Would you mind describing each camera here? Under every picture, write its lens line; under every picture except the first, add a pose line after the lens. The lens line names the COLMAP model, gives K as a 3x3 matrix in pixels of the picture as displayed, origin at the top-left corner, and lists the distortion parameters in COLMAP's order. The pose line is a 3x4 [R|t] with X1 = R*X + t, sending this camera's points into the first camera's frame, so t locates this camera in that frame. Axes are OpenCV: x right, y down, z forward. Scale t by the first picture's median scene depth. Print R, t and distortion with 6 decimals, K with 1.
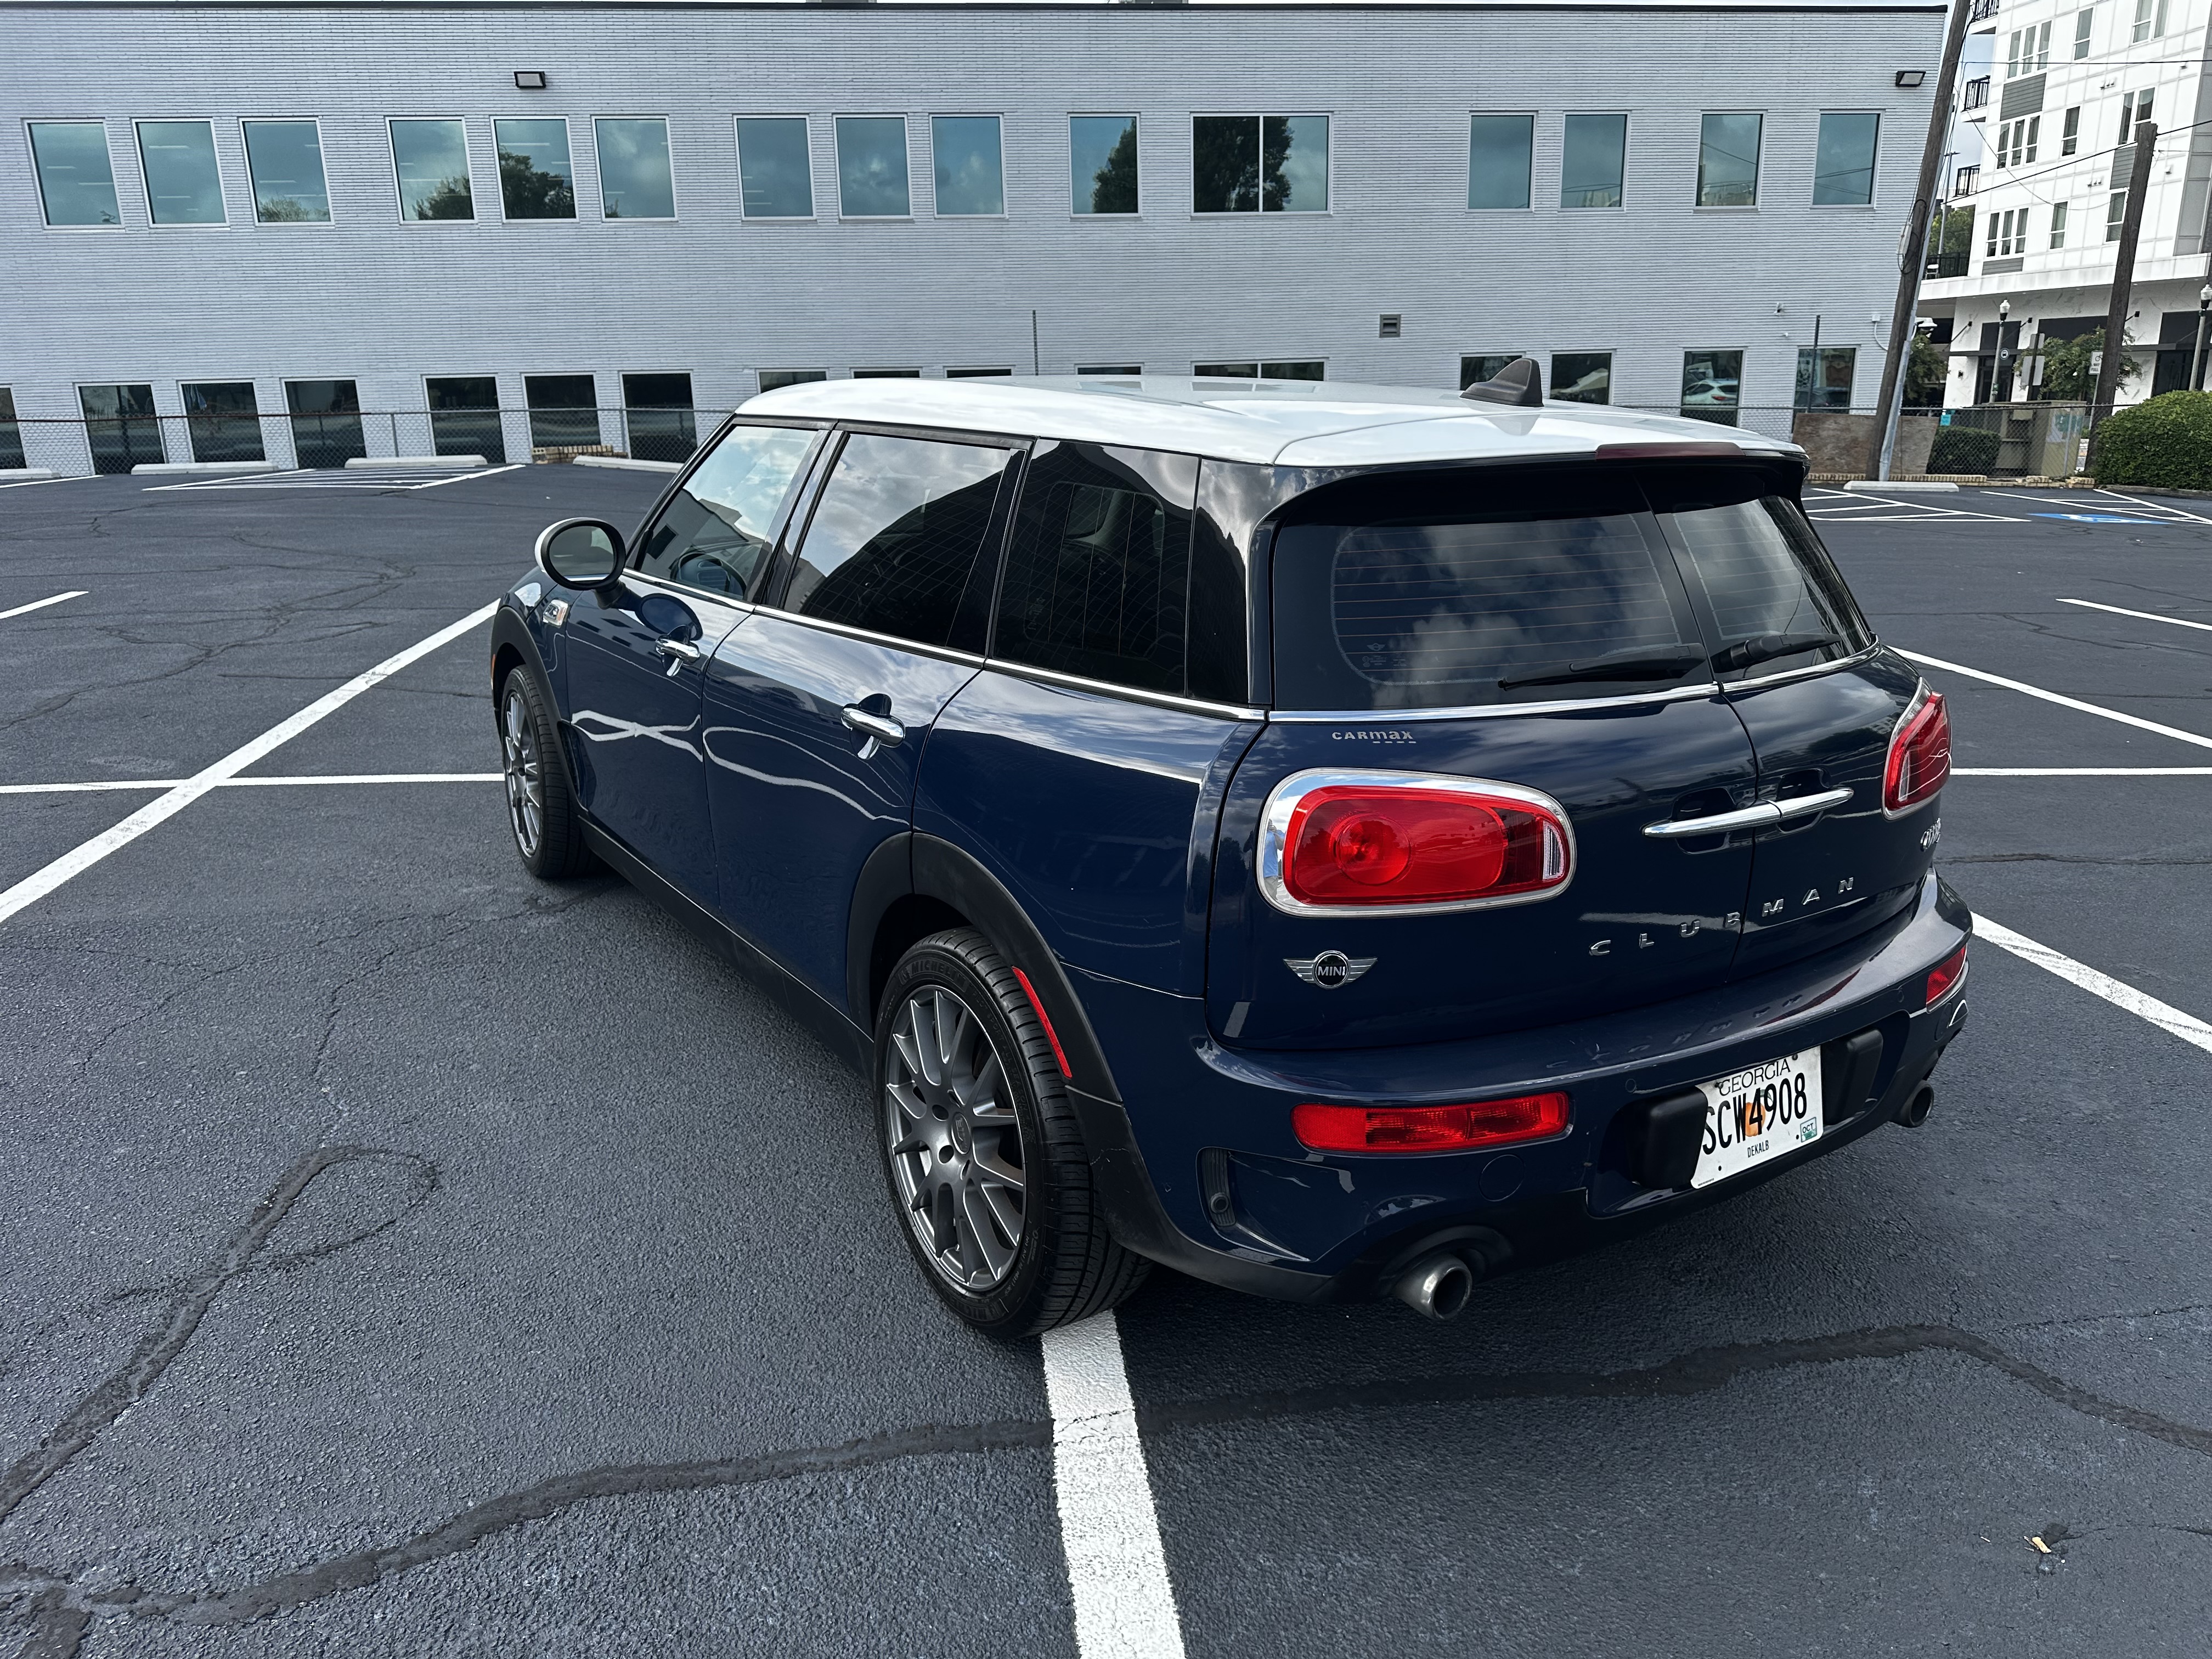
lens RADIAL K [[1562.6, 0, 1104.7], [0, 1562.6, 861.3], [0, 0, 1]] dist [-0.007352, -0.005383]
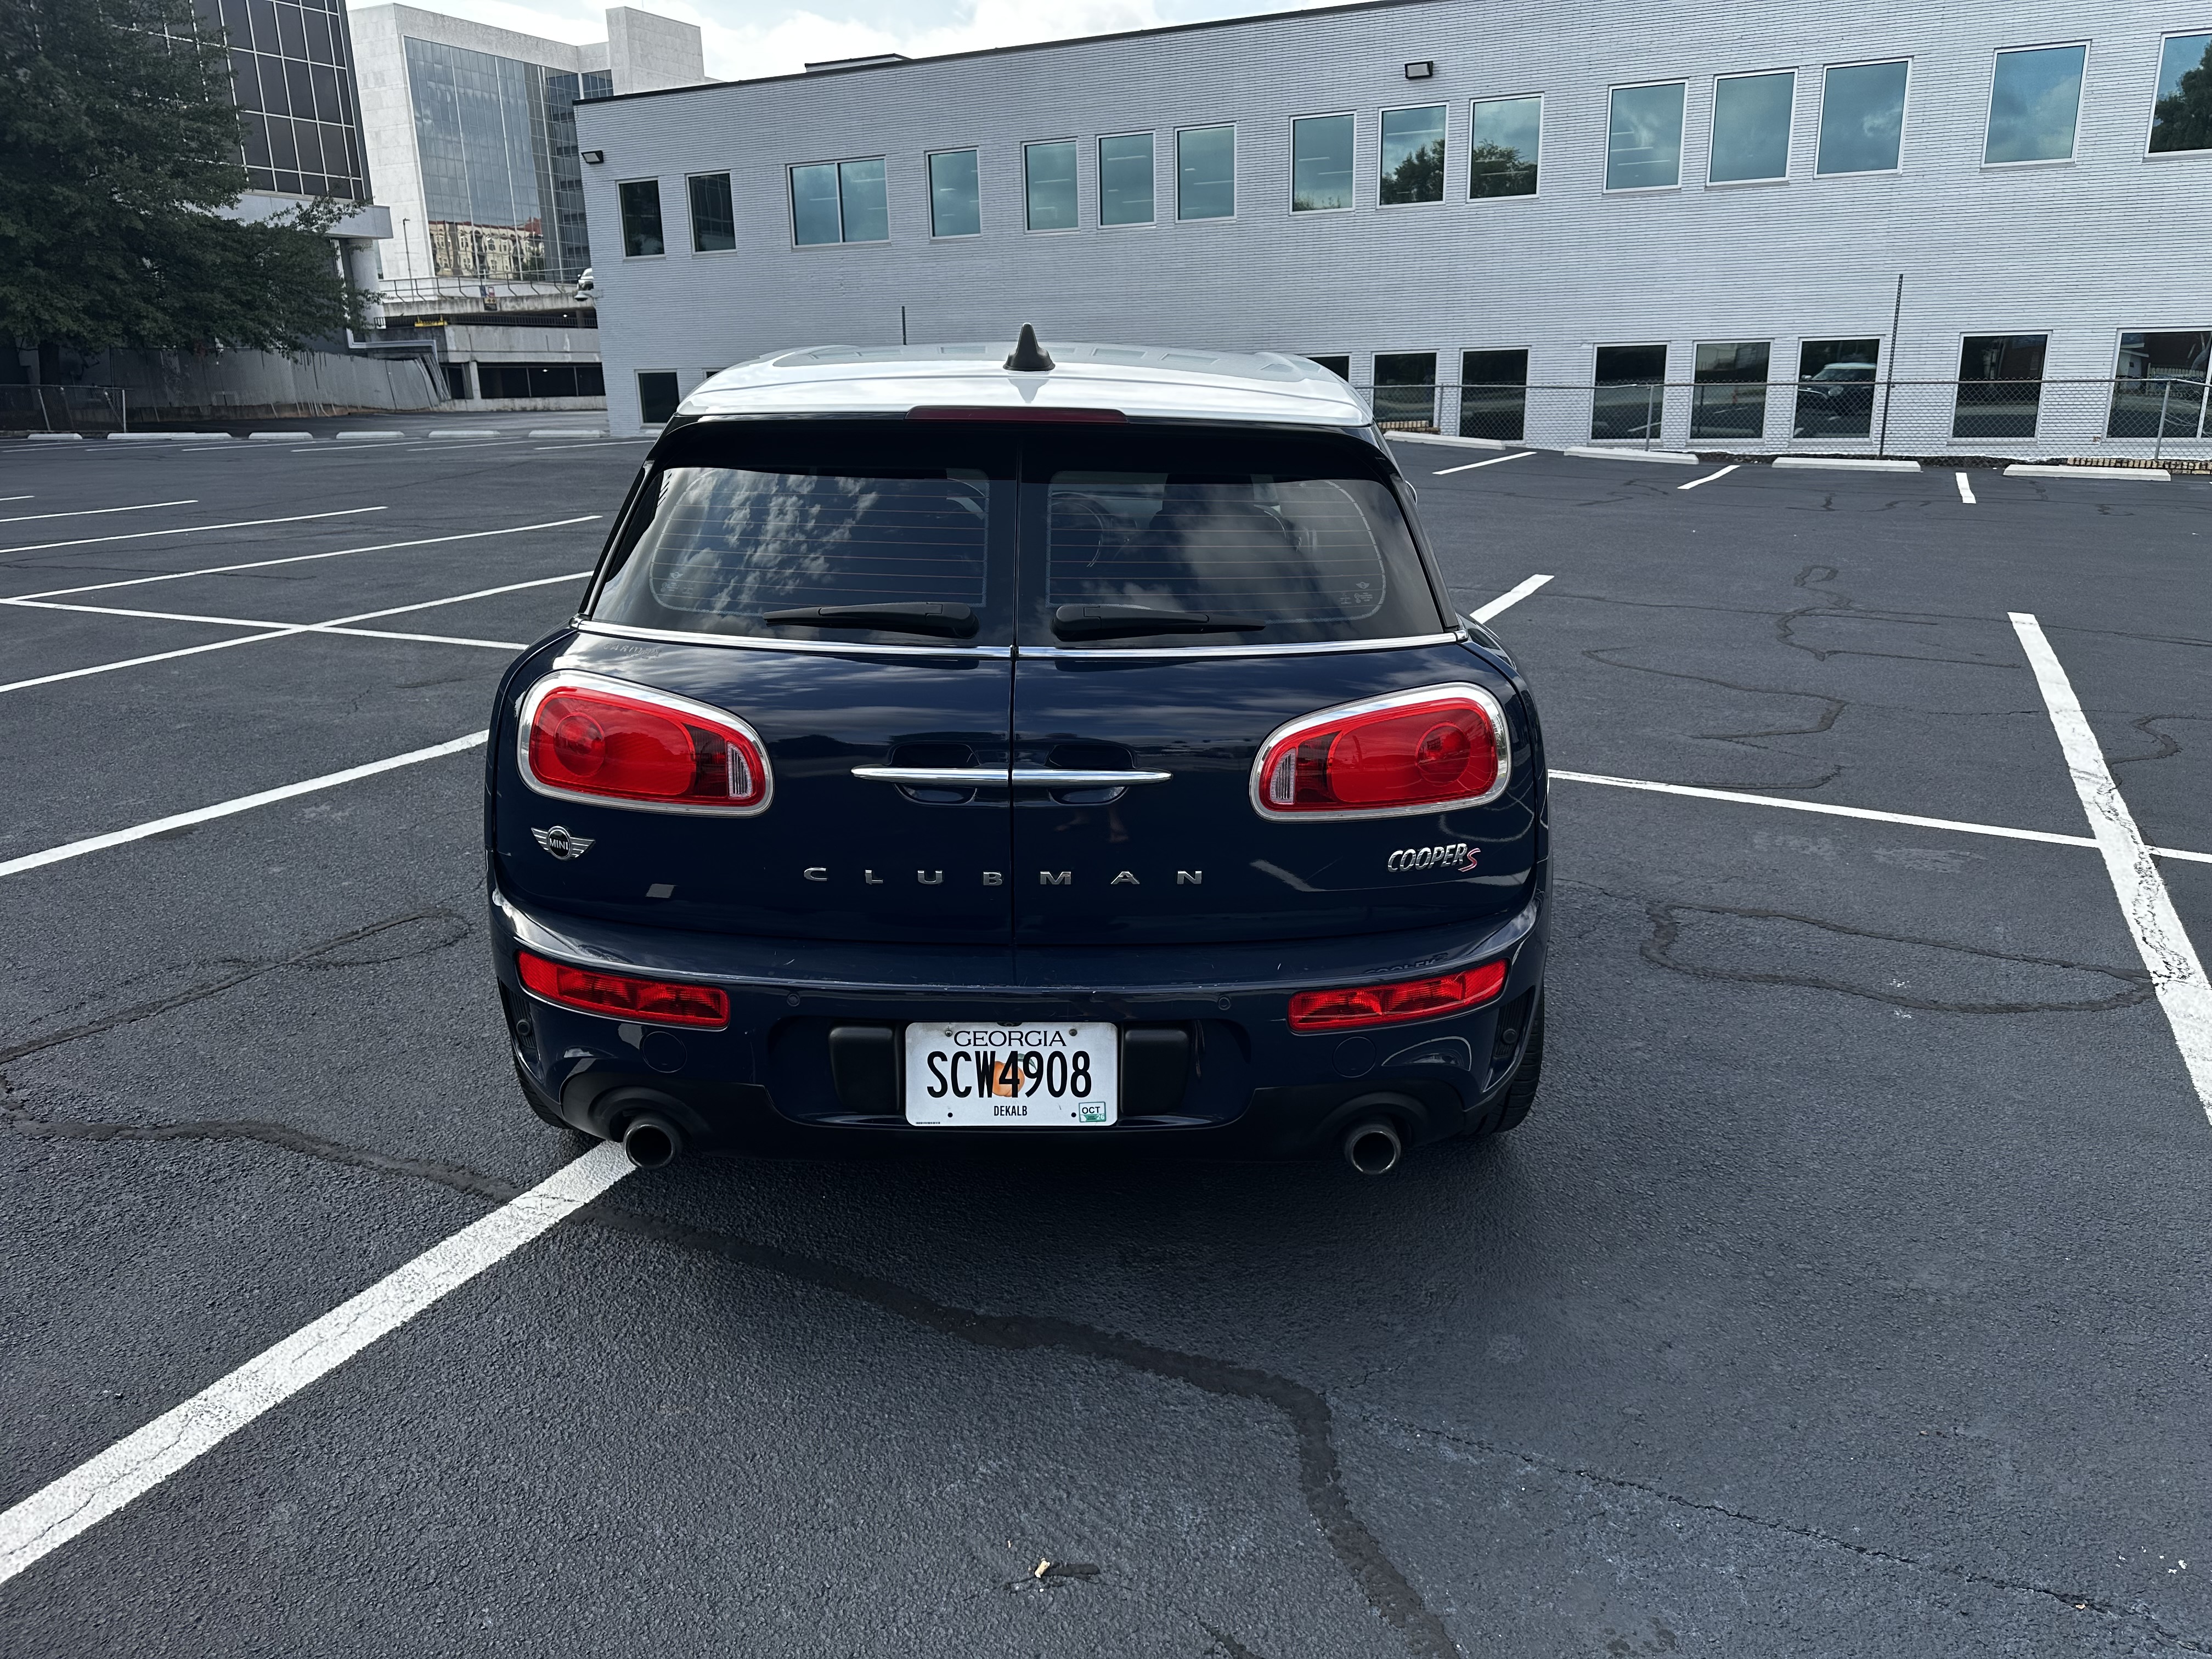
lens RADIAL K [[1542.2, 0, 1106.0], [0, 1542.2, 829.5], [0, 0, 1]] dist [0.050945, -0.055158]
pose [[0.840787, 0.154246, -0.518926, 0.873050], [-0.156277, 0.986897, 0.040139, -0.041308], [0.518319, 0.047347, 0.853876, 0.152516]]
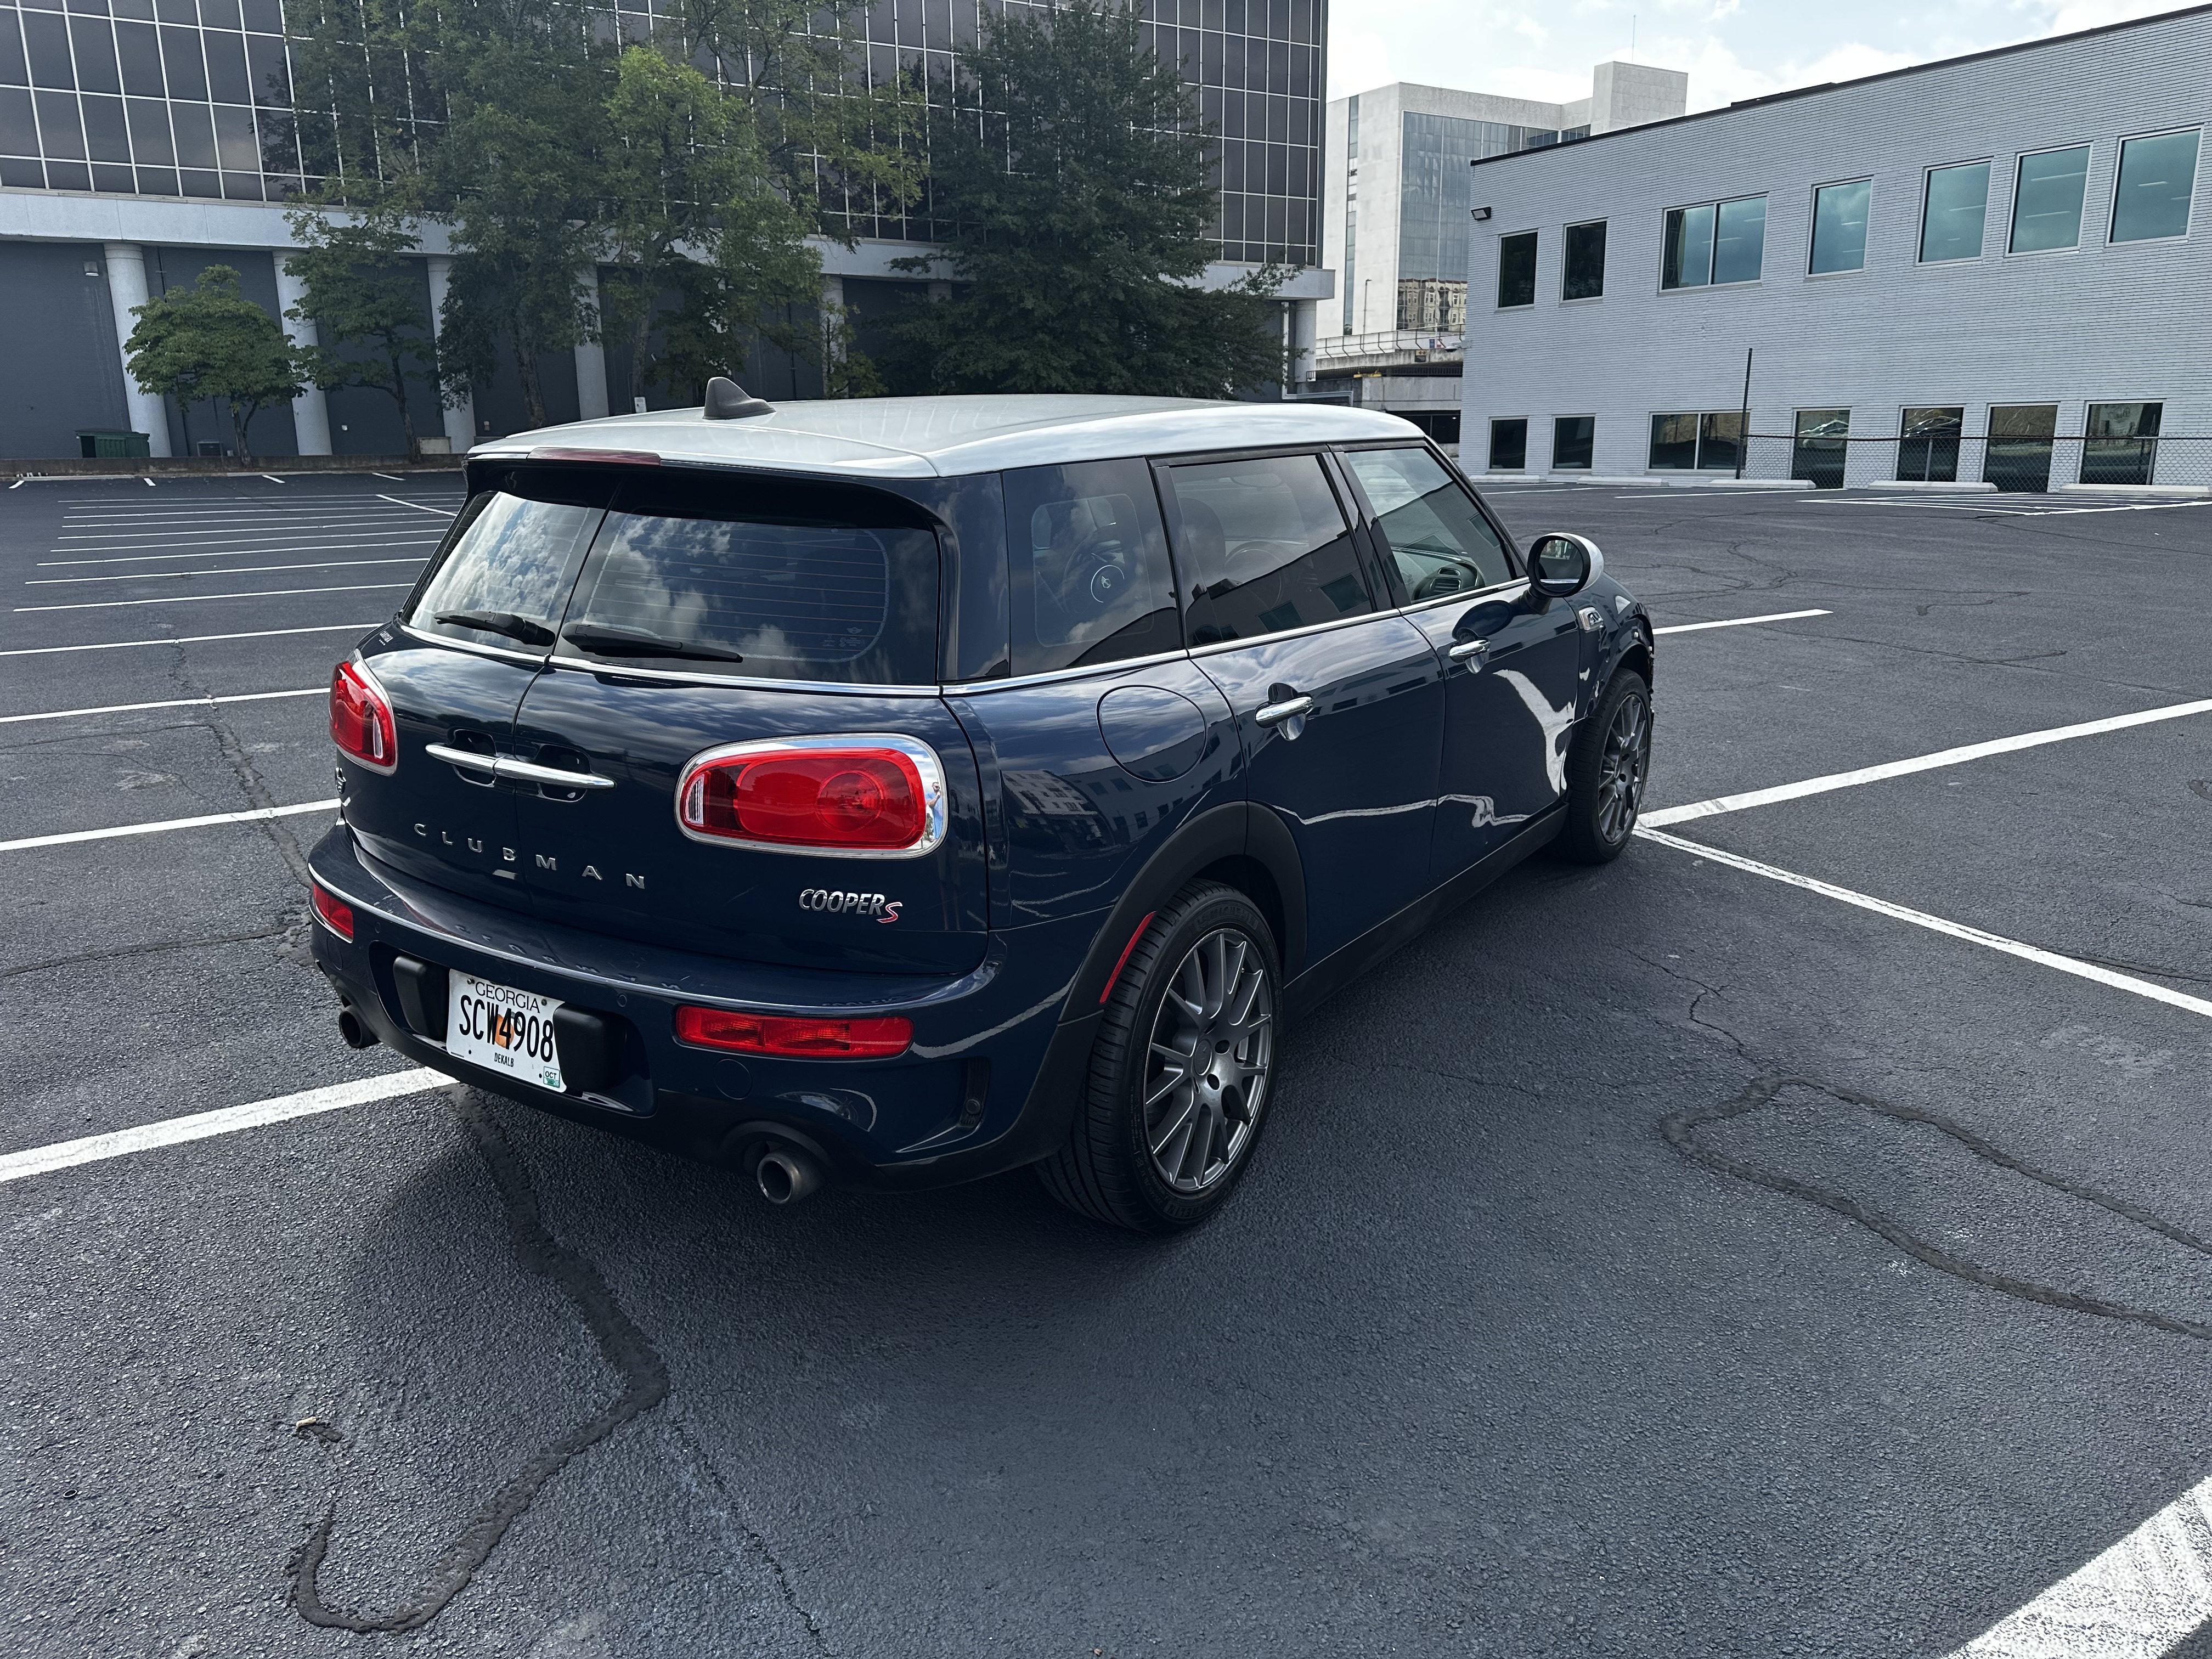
lens RADIAL K [[1562.0, 0, 1106.0], [0, 1562.0, 829.5], [0, 0, 1]] dist [0.003908, -0.017847]
pose [[0.425516, 0.232566, -0.874557, 1.432117], [-0.261704, 0.956744, 0.127089, -0.219549], [0.866284, 0.174796, 0.467973, 0.739345]]
